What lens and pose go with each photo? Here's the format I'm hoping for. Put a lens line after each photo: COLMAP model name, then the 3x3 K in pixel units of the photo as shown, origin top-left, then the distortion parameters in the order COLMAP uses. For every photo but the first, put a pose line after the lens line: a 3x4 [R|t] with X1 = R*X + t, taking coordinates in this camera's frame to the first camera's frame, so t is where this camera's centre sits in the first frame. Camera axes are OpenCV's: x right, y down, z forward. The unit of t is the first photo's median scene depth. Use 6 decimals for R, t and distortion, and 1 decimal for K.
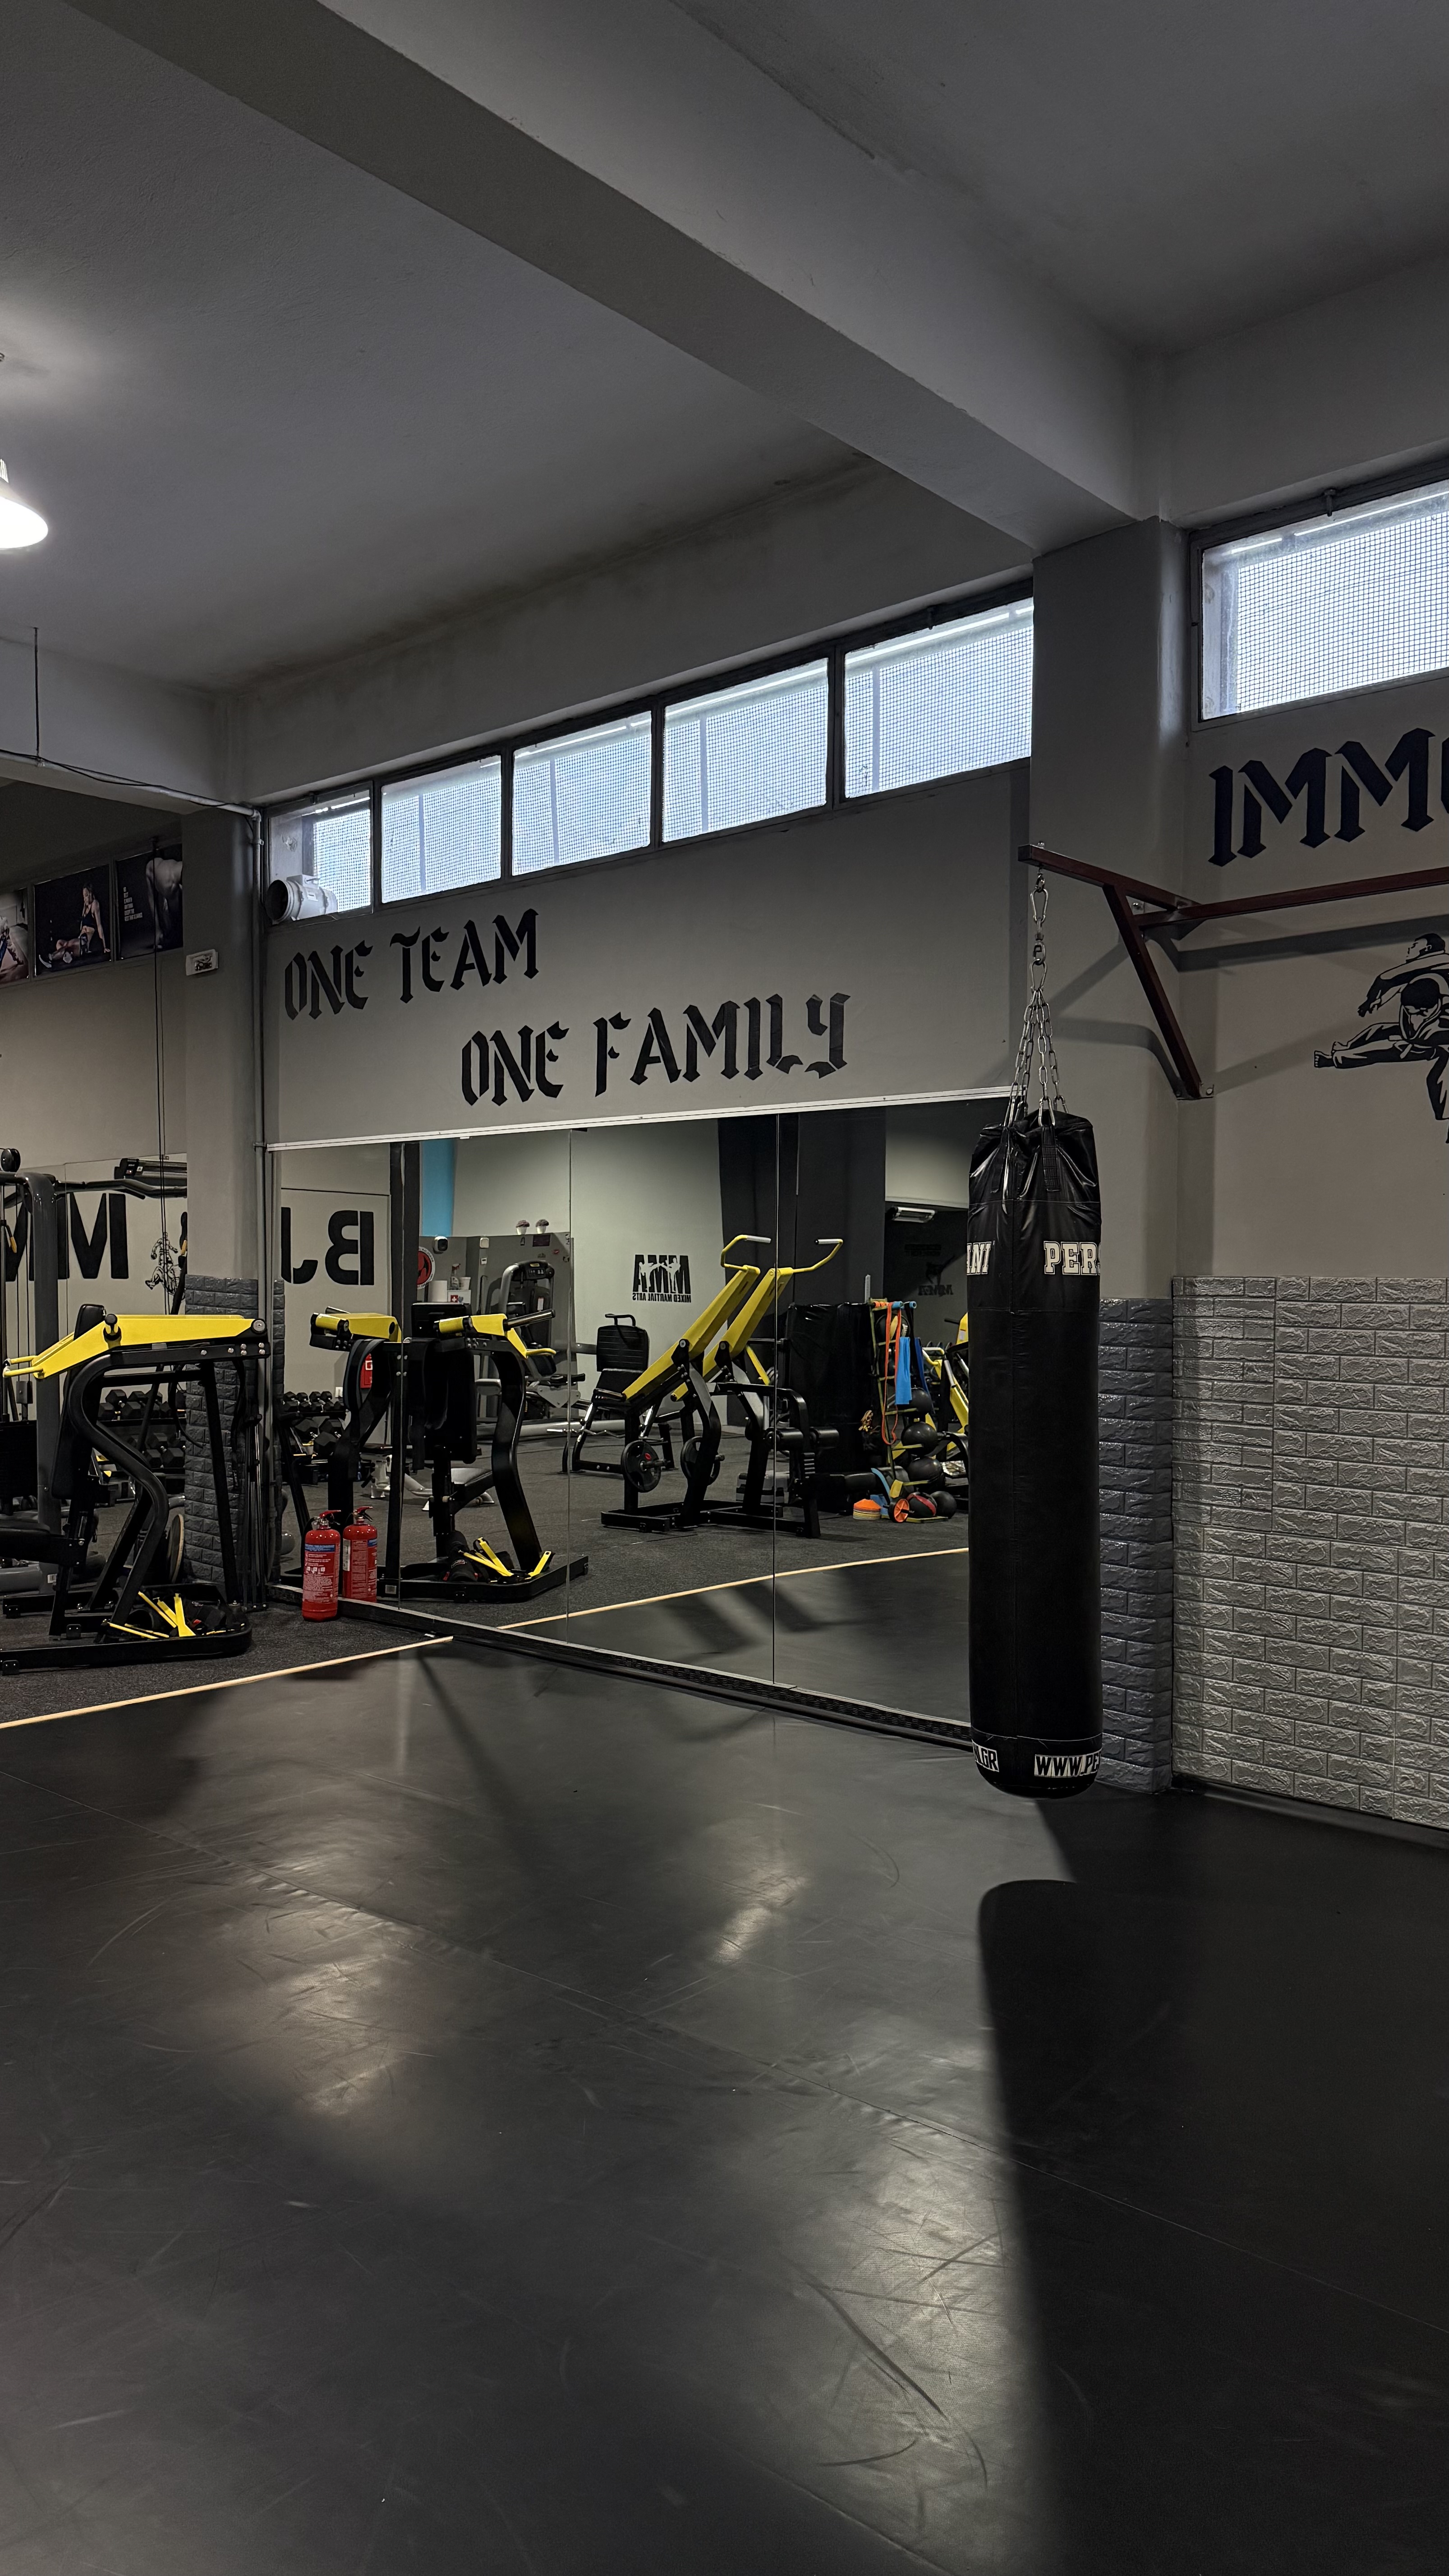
lens RADIAL K [[1806.6, 0, 717.3], [0, 1806.6, 1307.0], [0, 0, 1]] dist [0.225666, -0.481589]
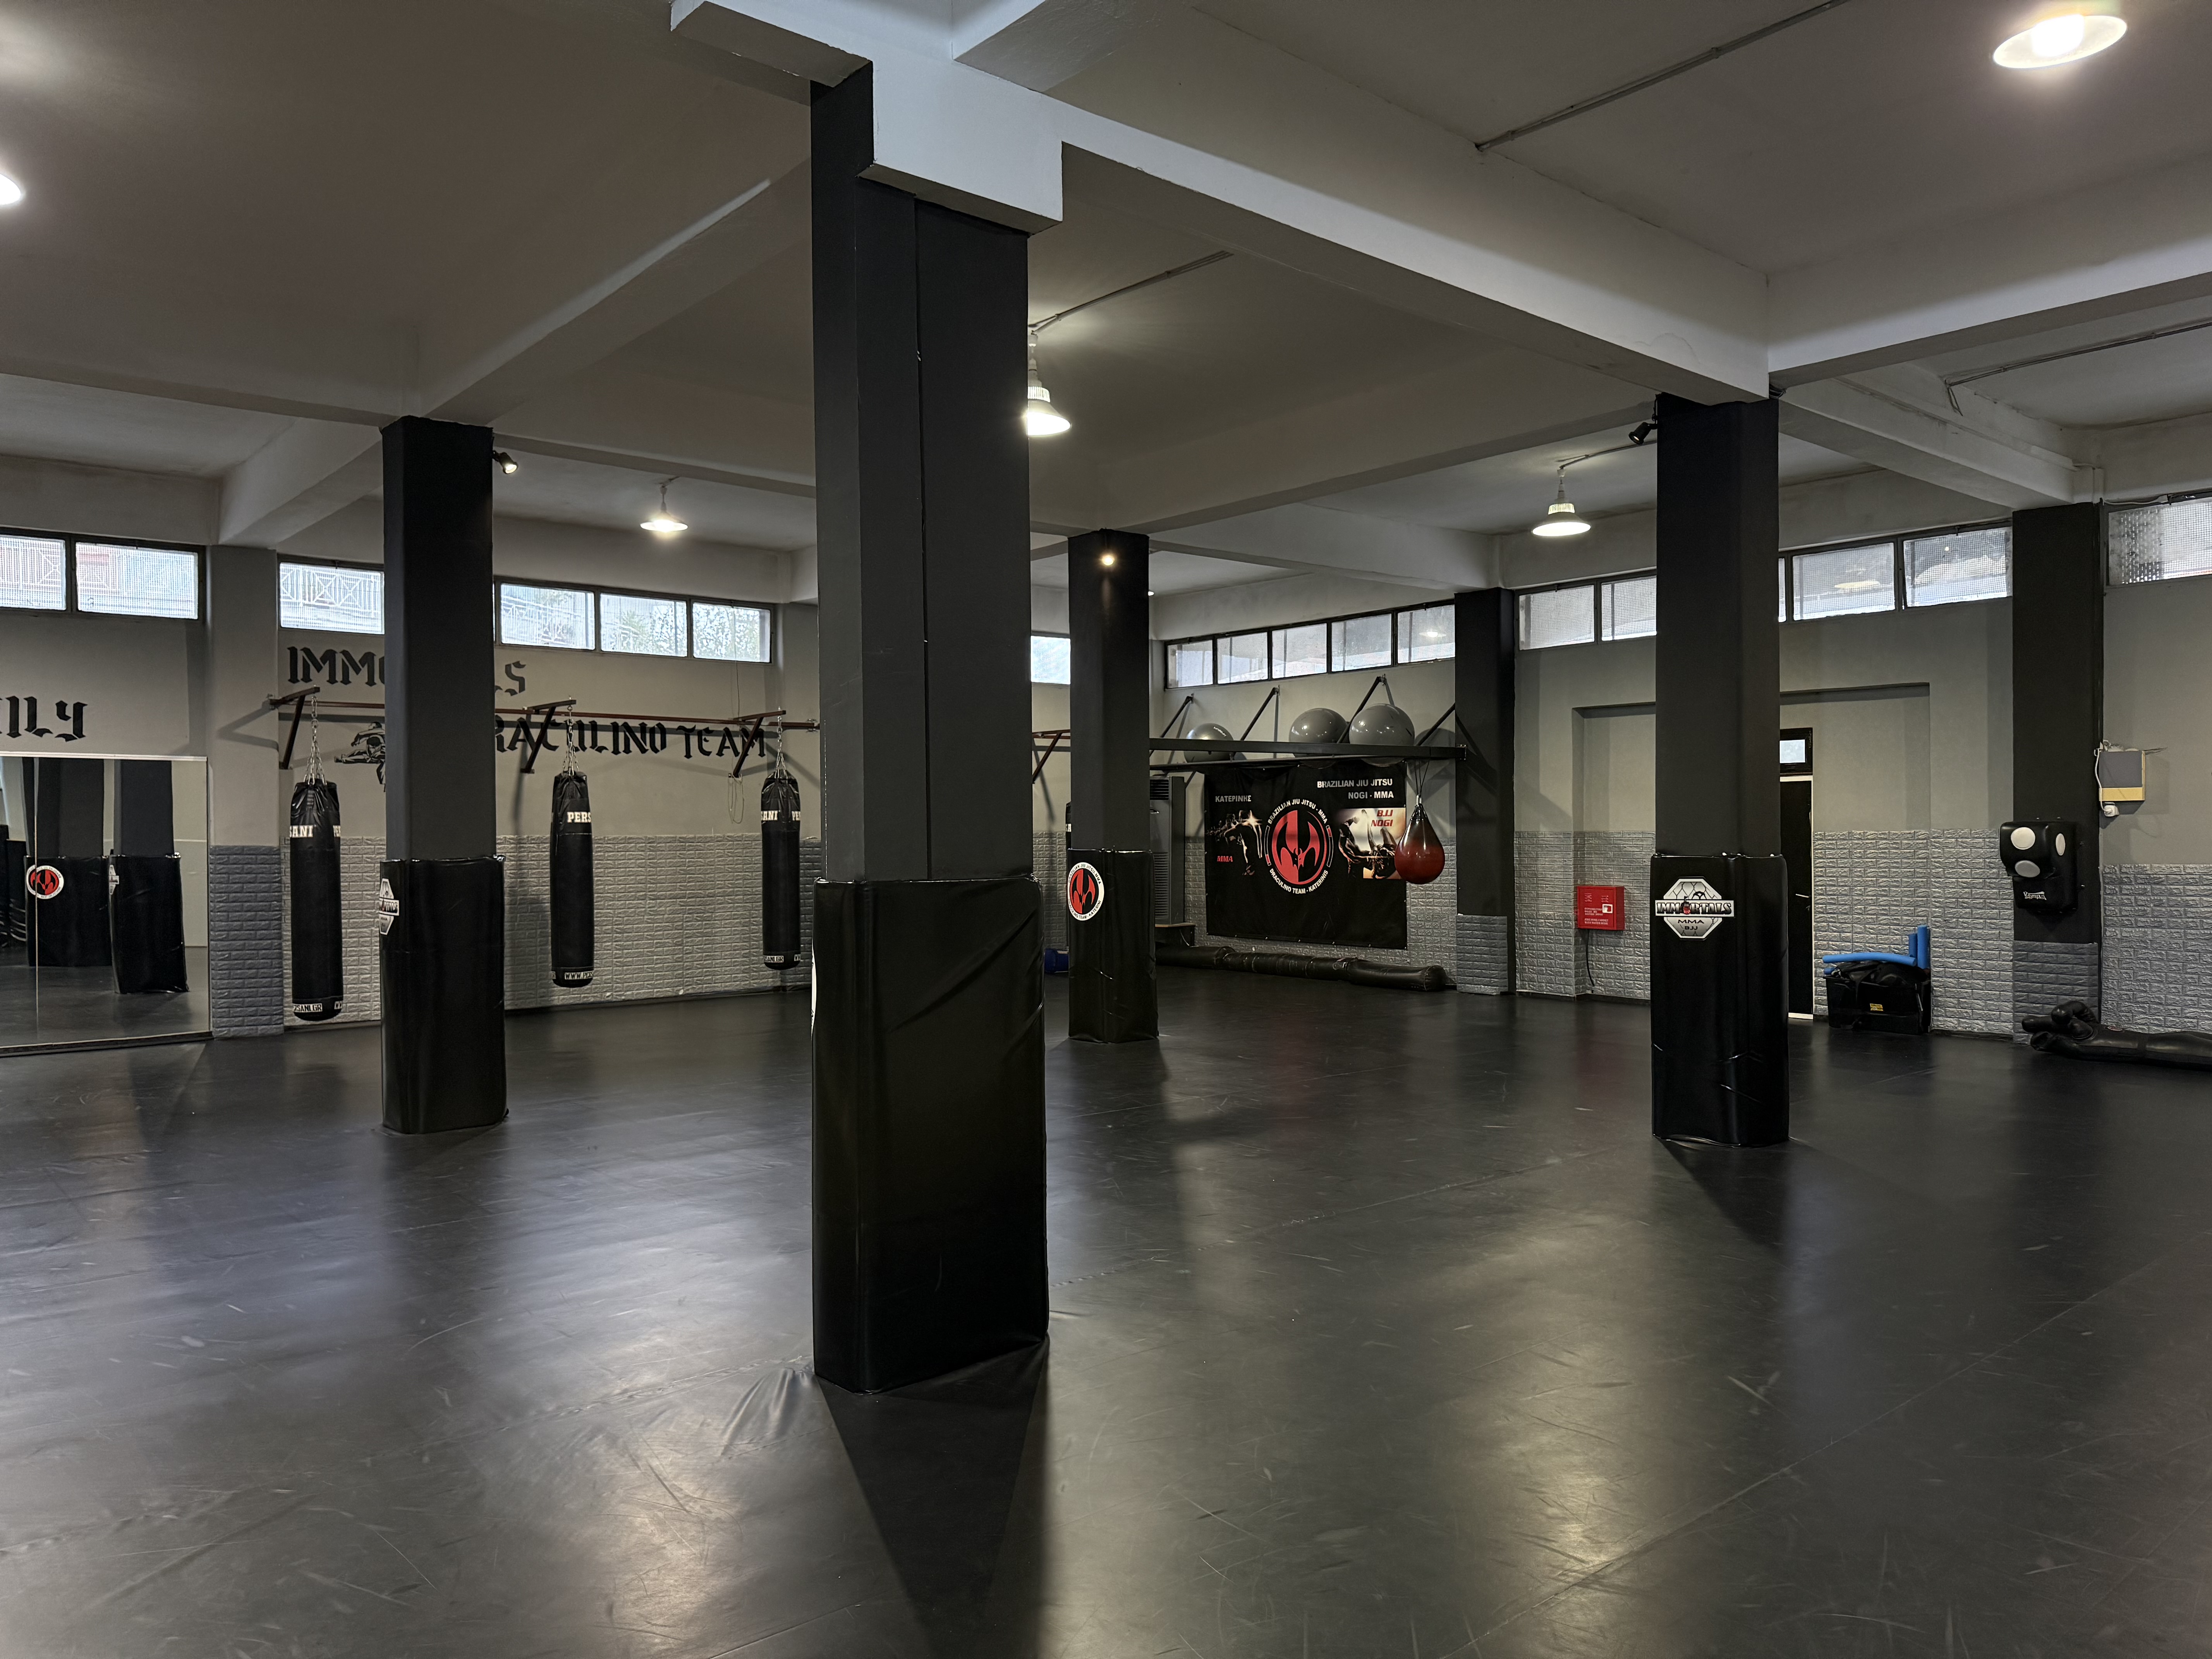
lens RADIAL K [[1556.5, 0, 1119.0], [0, 1556.5, 831.8], [0, 0, 1]] dist [0.099168, -0.153170]
pose [[0.132330, -0.001695, 0.991204, -1.576781], [0.024981, 0.999687, -0.001626, 0.007414], [-0.990891, 0.024977, 0.132331, -0.410681]]
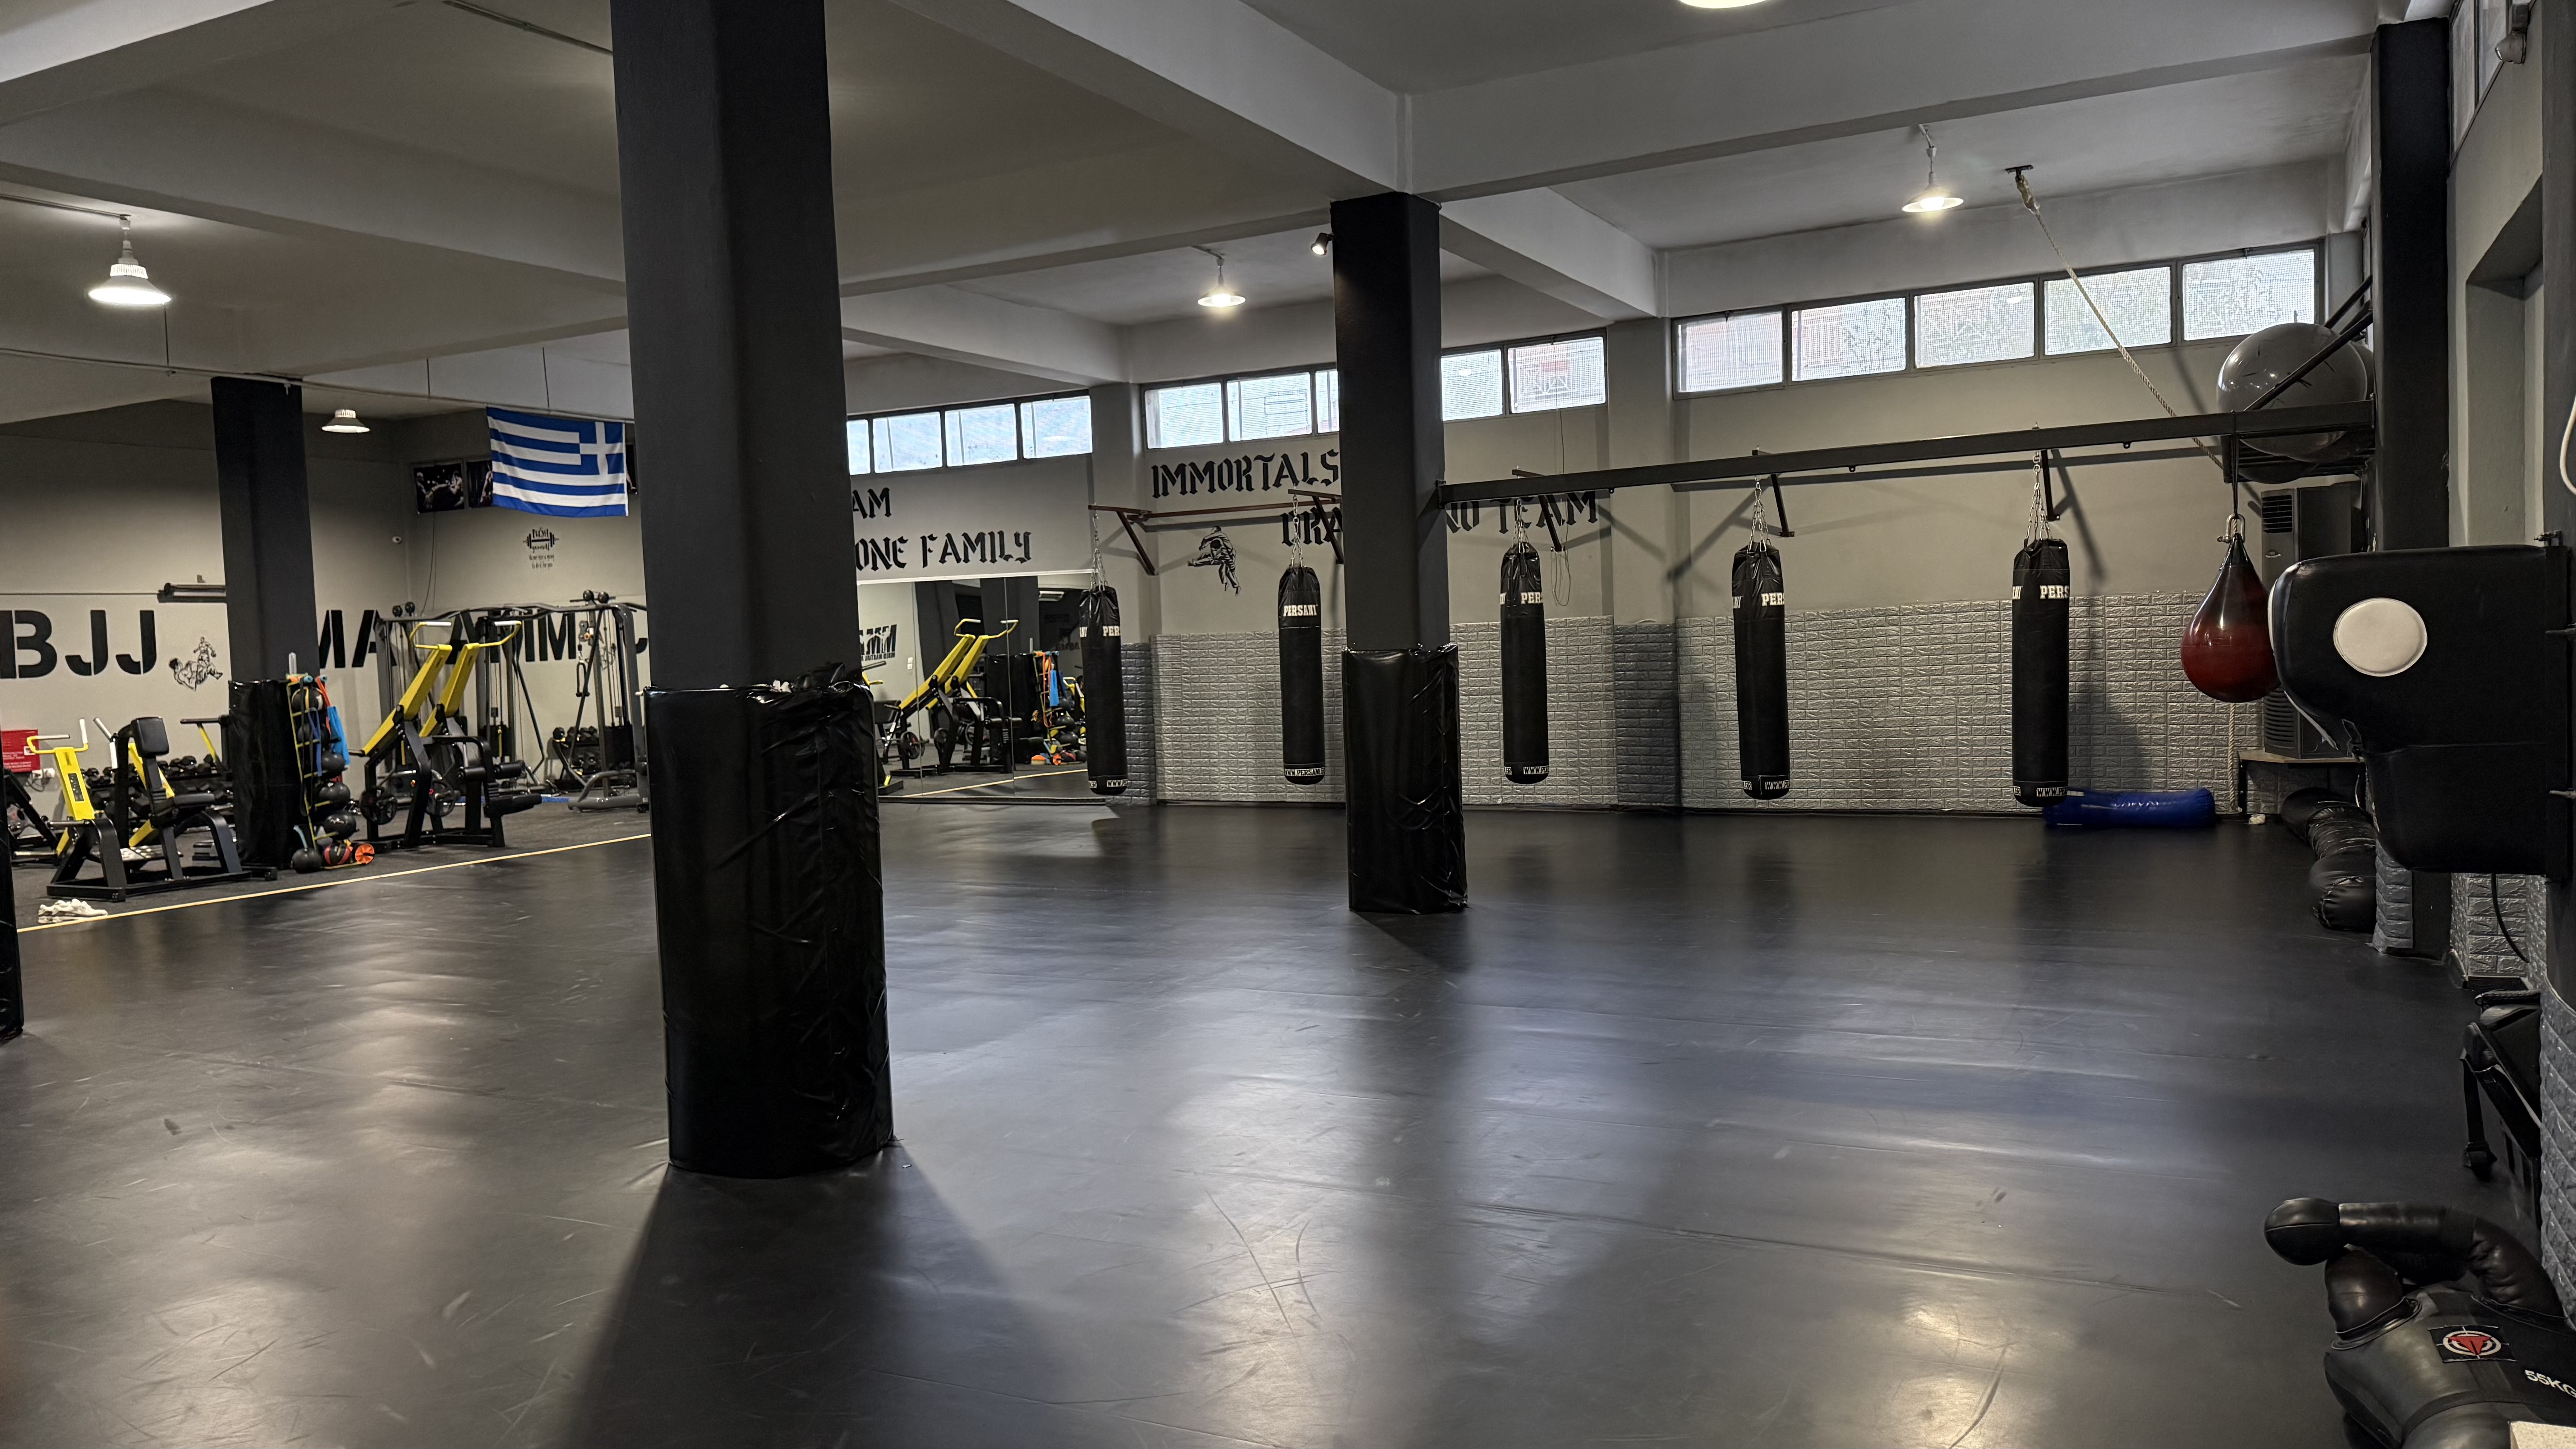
lens RADIAL K [[1758.1, 0, 1305.7], [0, 1758.1, 738.1], [0, 0, 1]] dist [0.150260, -0.217348]
pose [[0.966489, -0.055190, 0.250705, -0.203573], [0.044750, 0.997884, 0.047160, 0.023663], [-0.252777, -0.034361, 0.966914, -1.606726]]
